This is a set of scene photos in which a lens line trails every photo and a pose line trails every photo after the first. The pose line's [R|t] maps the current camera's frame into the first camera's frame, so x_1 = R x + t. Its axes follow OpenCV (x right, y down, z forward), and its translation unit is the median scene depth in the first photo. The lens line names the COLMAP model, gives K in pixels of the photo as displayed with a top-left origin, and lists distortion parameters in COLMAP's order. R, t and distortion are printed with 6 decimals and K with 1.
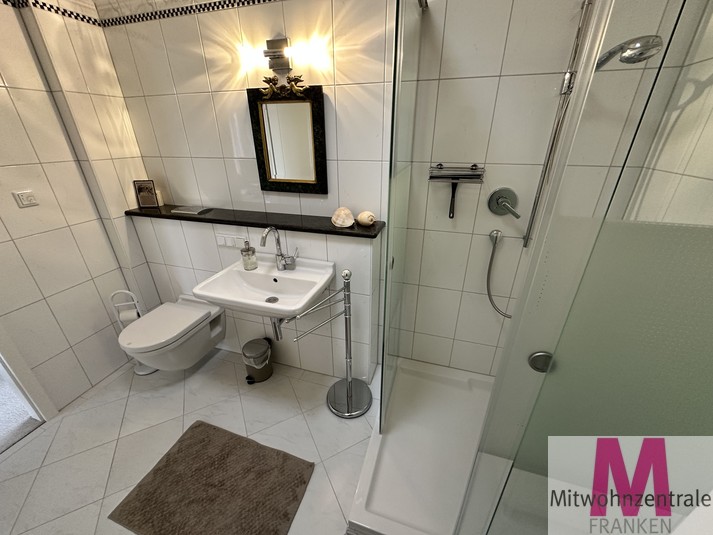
lens RADIAL K [[284.6, 0, 354.4], [0, 284.6, 265.3], [0, 0, 1]] dist [-0.002532, 0.000756]
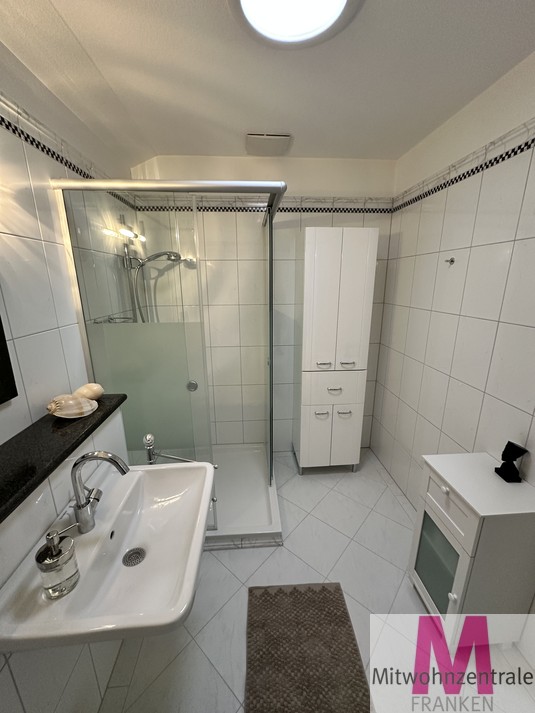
lens RADIAL K [[284.6, 0, 268.1], [0, 284.6, 355.3], [0, 0, 1]] dist [-0.002532, 0.000756]
pose [[-0.361418, -0.226298, 0.904525, -0.860607], [0.404995, 0.835709, 0.370903, -0.351294], [-0.839855, 0.500380, -0.210391, 0.688998]]
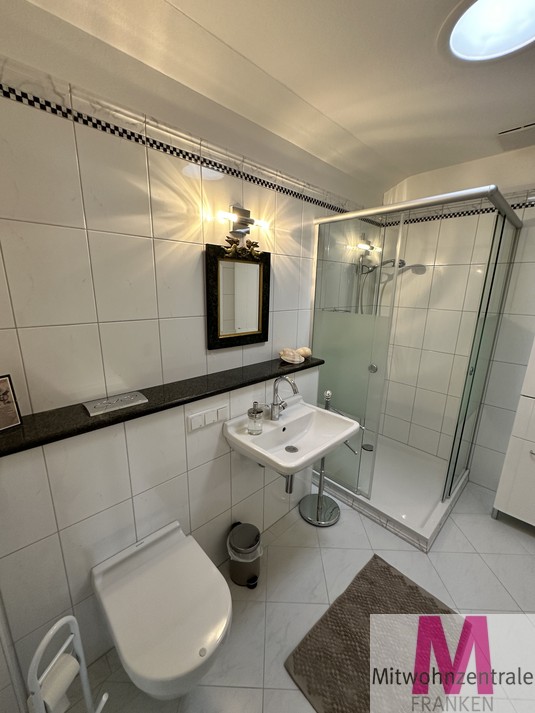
lens RADIAL K [[284.6, 0, 268.2], [0, 284.6, 355.9], [0, 0, 1]] dist [-0.002532, 0.000756]
pose [[0.485159, -0.189453, 0.853656, -1.128691], [0.350119, 0.936663, 0.008891, -0.220313], [-0.801273, 0.294568, 0.520761, 0.469250]]
